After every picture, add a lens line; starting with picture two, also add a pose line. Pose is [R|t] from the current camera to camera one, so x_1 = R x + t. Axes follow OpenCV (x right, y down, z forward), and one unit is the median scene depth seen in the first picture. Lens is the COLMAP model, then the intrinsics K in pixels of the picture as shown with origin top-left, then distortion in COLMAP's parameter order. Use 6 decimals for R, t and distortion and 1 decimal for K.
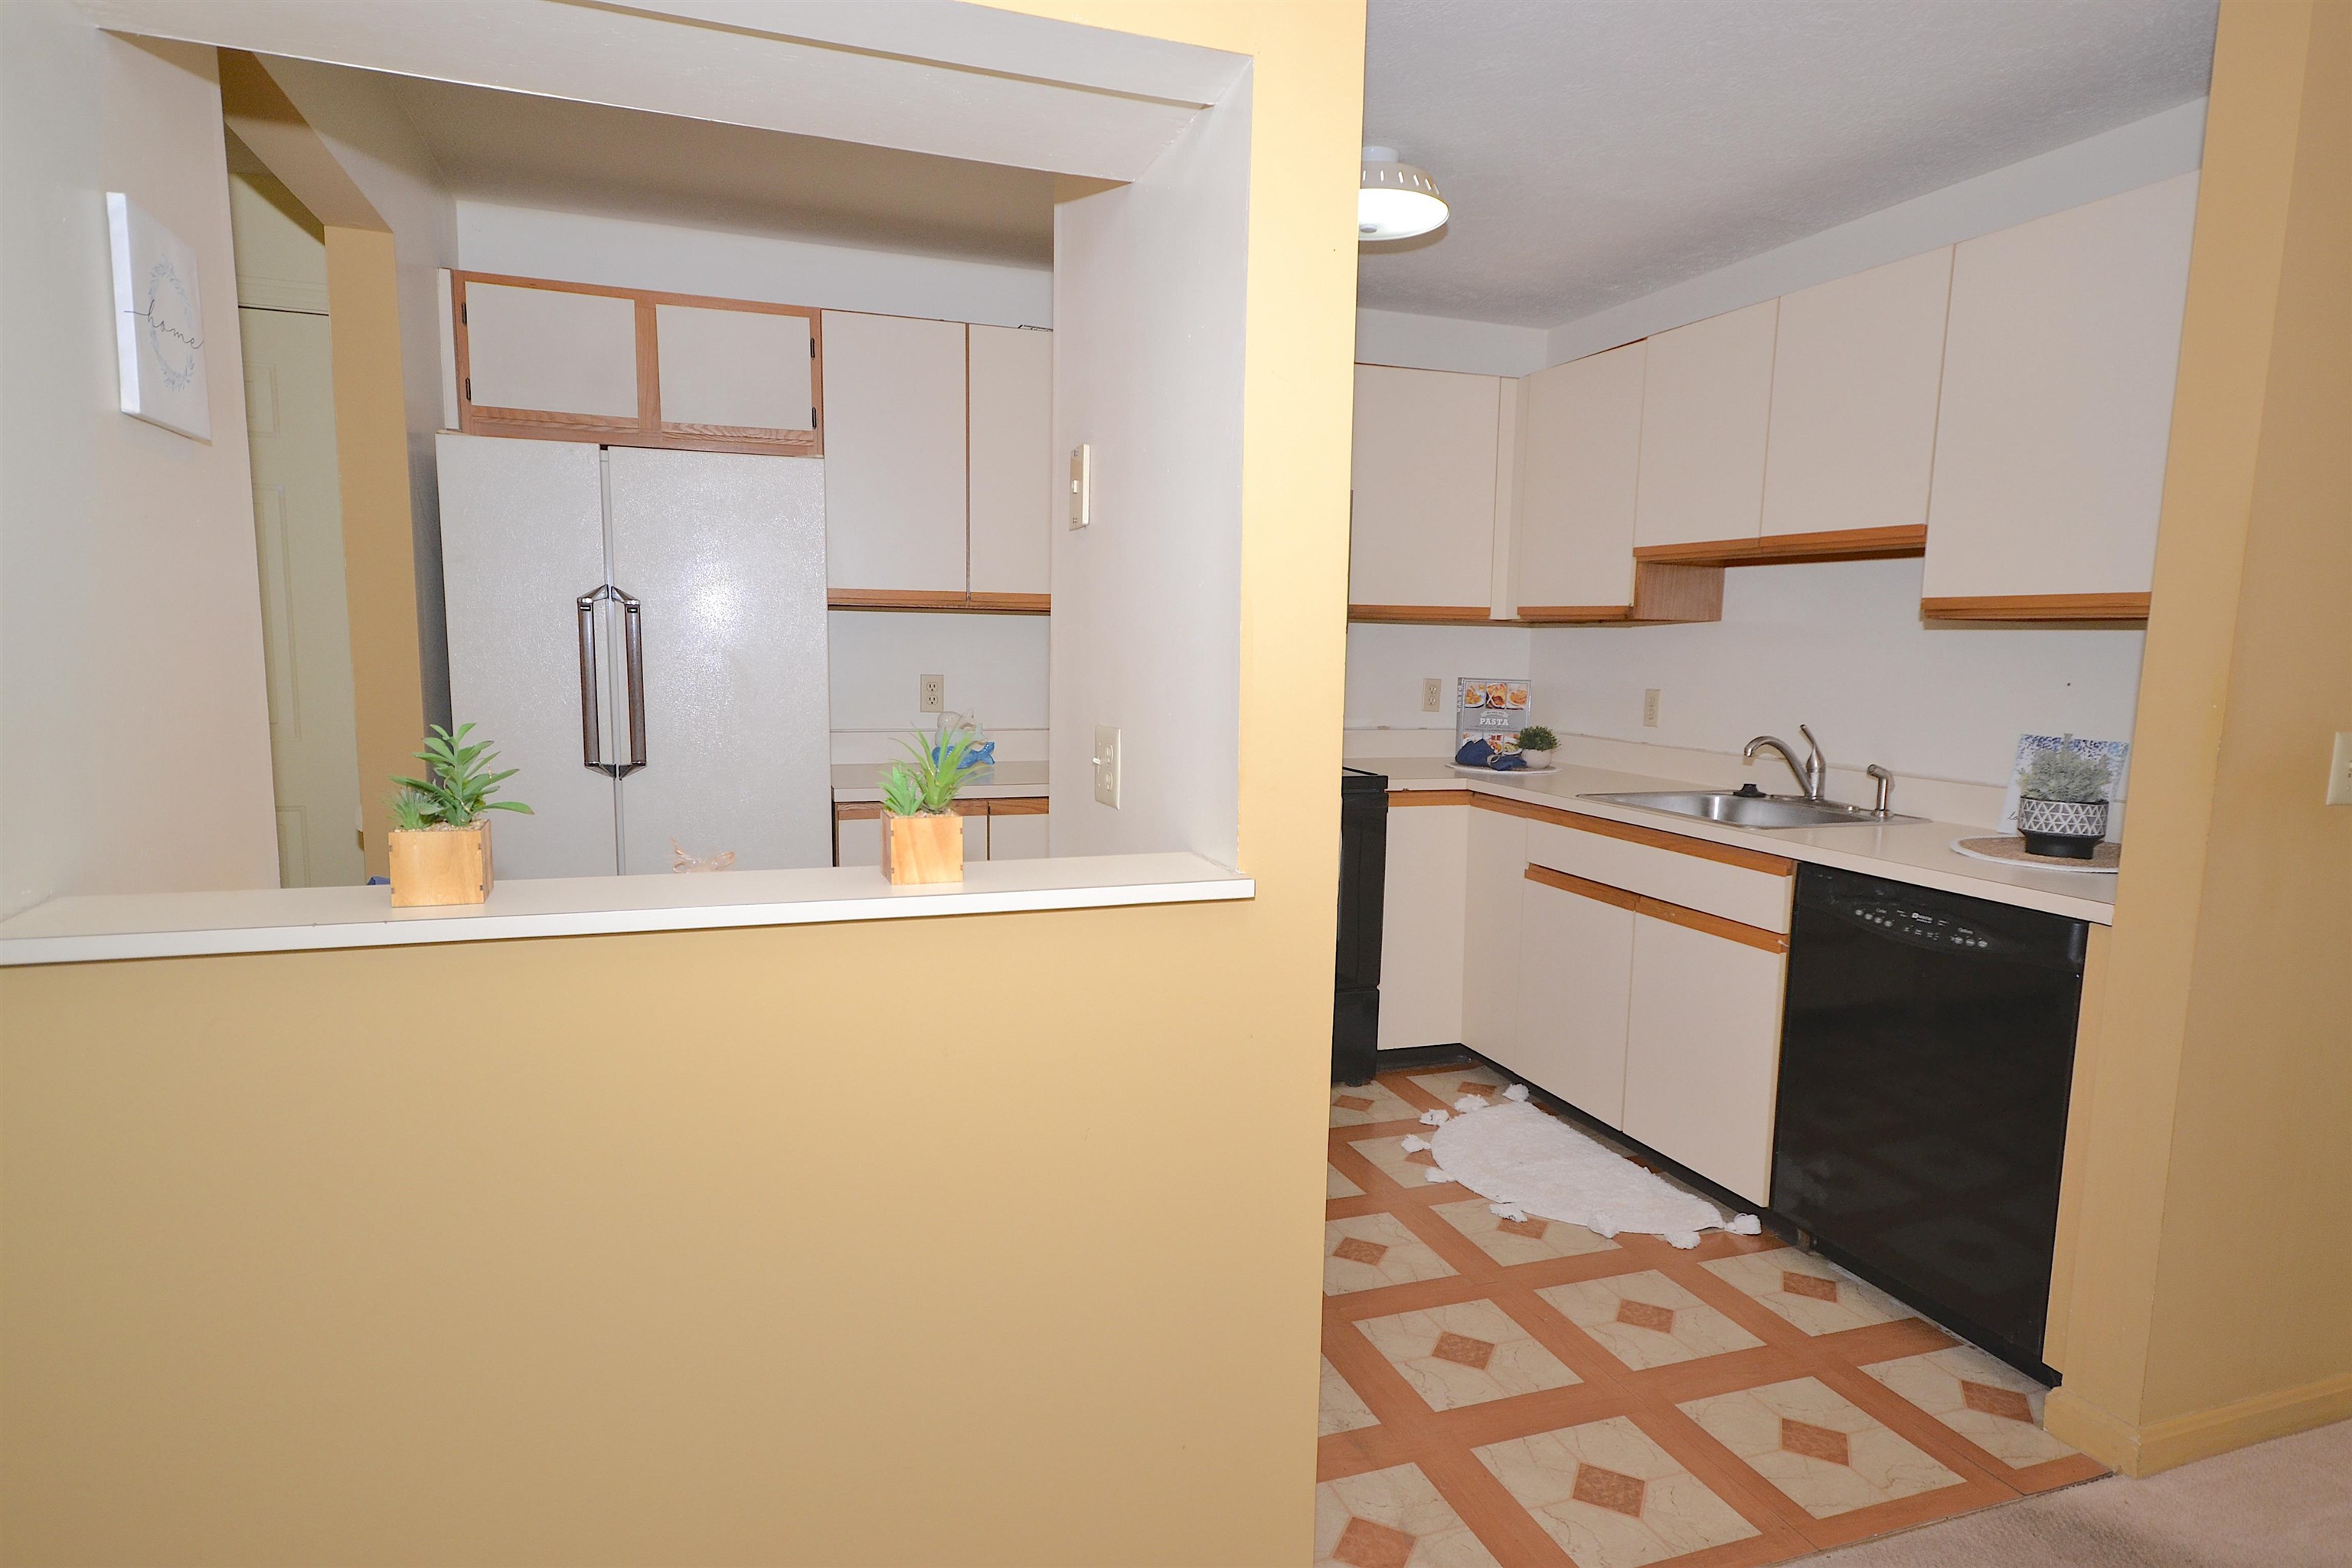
lens RADIAL K [[1306.6, 0, 1182.4], [0, 1306.6, 796.2], [0, 0, 1]] dist [0.008094, 0.010281]
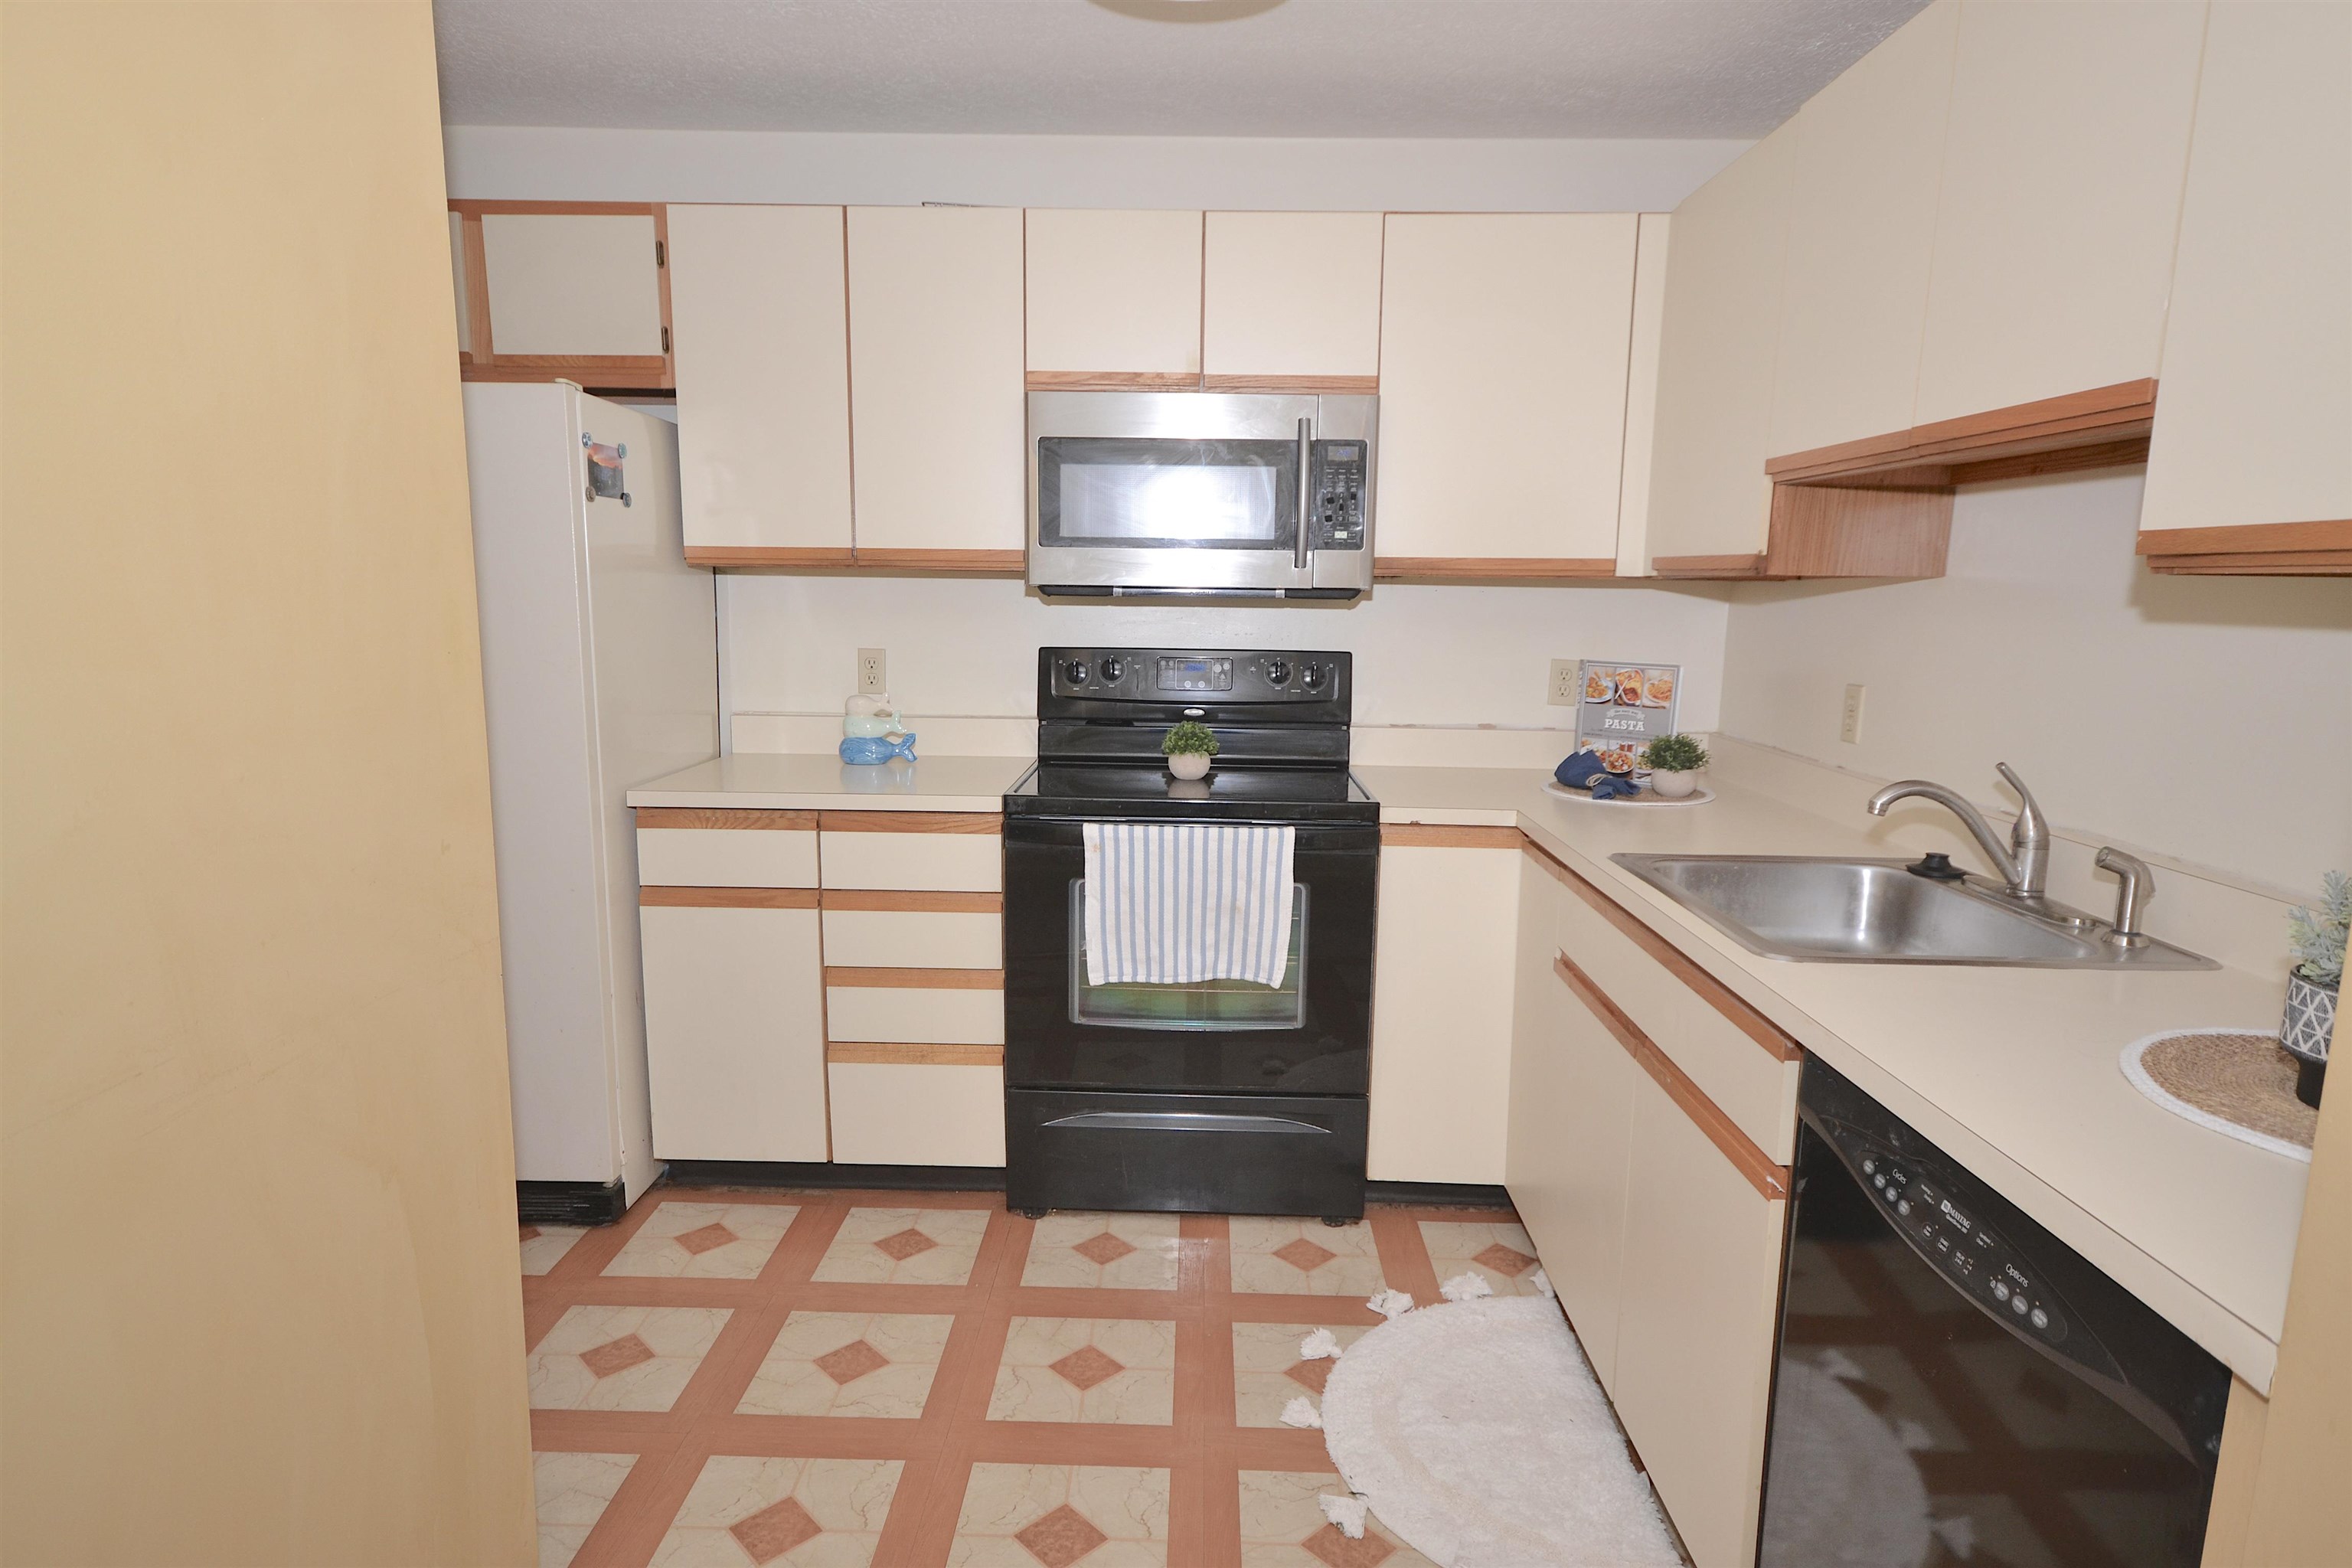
lens RADIAL K [[1306.6, 0, 1179.6], [0, 1306.6, 800.0], [0, 0, 1]] dist [0.008094, 0.010281]
pose [[0.932842, 0.053759, -0.356252, 0.342711], [-0.040746, 0.998203, 0.043940, -0.048724], [0.357974, -0.026473, 0.933356, 0.341915]]
